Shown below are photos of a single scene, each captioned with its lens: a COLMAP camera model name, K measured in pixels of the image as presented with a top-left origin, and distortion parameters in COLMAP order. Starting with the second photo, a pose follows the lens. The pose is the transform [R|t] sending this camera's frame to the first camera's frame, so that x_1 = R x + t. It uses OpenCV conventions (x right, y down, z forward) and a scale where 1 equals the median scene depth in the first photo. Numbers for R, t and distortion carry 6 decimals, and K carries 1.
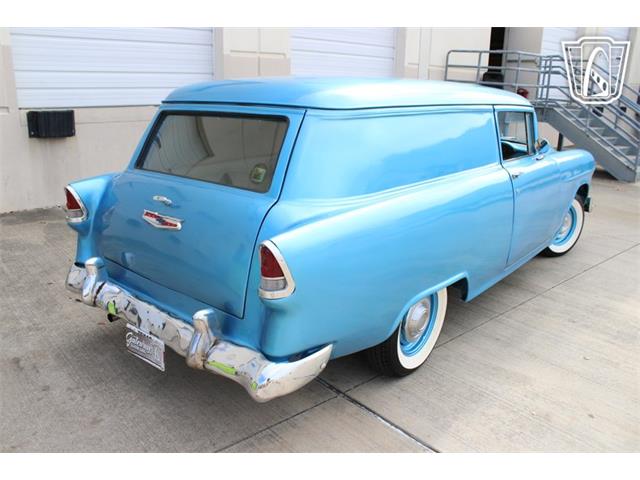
lens RADIAL K [[531.1, 0, 317.5], [0, 531.1, 241.0], [0, 0, 1]] dist [-0.173619, 0.160902]
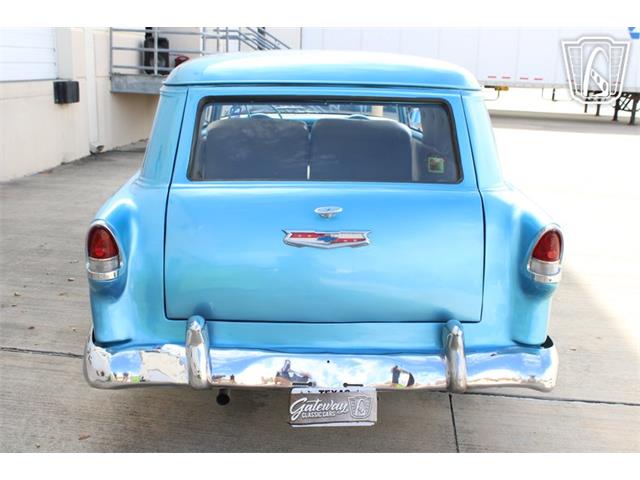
lens RADIAL K [[661.2, 0, 318.8], [0, 661.2, 241.9], [0, 0, 1]] dist [-0.122894, 0.140002]
pose [[0.736647, -0.179938, 0.651900, -0.768257], [0.184301, 0.980882, 0.062483, -0.079607], [-0.650680, 0.074118, 0.755727, 0.225999]]
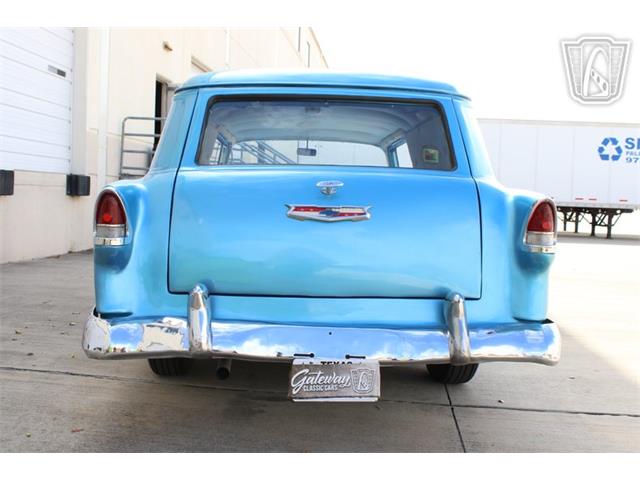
lens RADIAL K [[636.0, 0, 320.0], [0, 636.0, 240.0], [0, 0, 1]] dist [-0.137820, 0.152393]
pose [[0.729593, -0.044070, 0.682460, -0.789609], [0.183332, 0.973999, -0.133097, 0.103187], [-0.658850, 0.222224, 0.718703, 0.267490]]
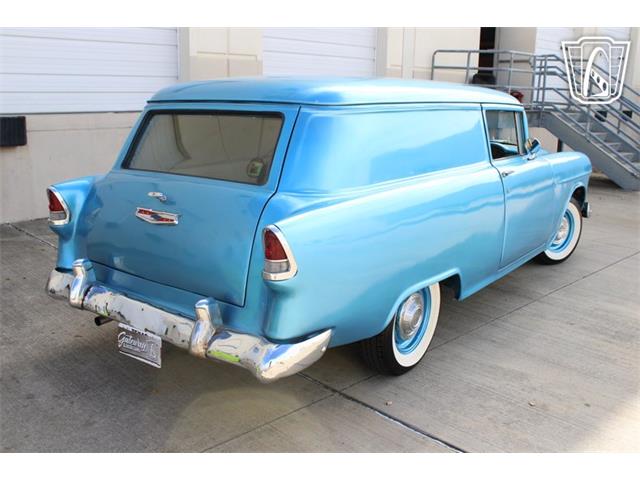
lens RADIAL K [[623.0, 0, 320.0], [0, 623.0, 240.0], [0, 0, 1]] dist [-0.155201, 0.170978]
pose [[0.998357, -0.018717, 0.054162, -0.040932], [0.021668, 0.998282, -0.054431, 0.062414], [-0.053050, 0.055516, 0.997047, -0.157194]]
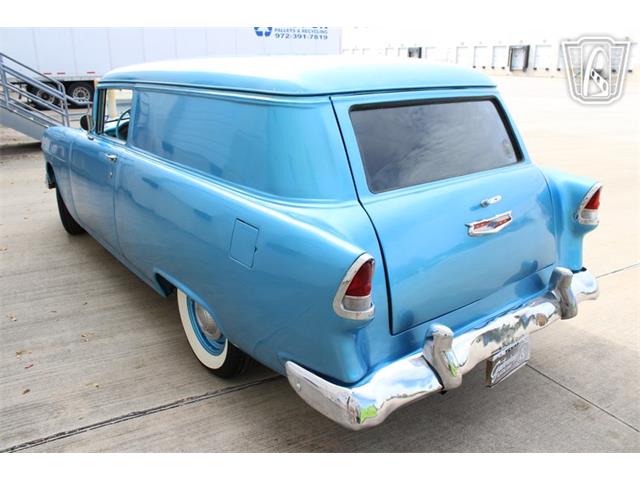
lens RADIAL K [[531.1, 0, 317.5], [0, 531.1, 241.0], [0, 0, 1]] dist [-0.173619, 0.160902]
pose [[0.198279, -0.337993, 0.920025, -0.963928], [0.283148, 0.918393, 0.276371, -0.278016], [-0.938356, 0.205705, 0.277800, 0.846835]]
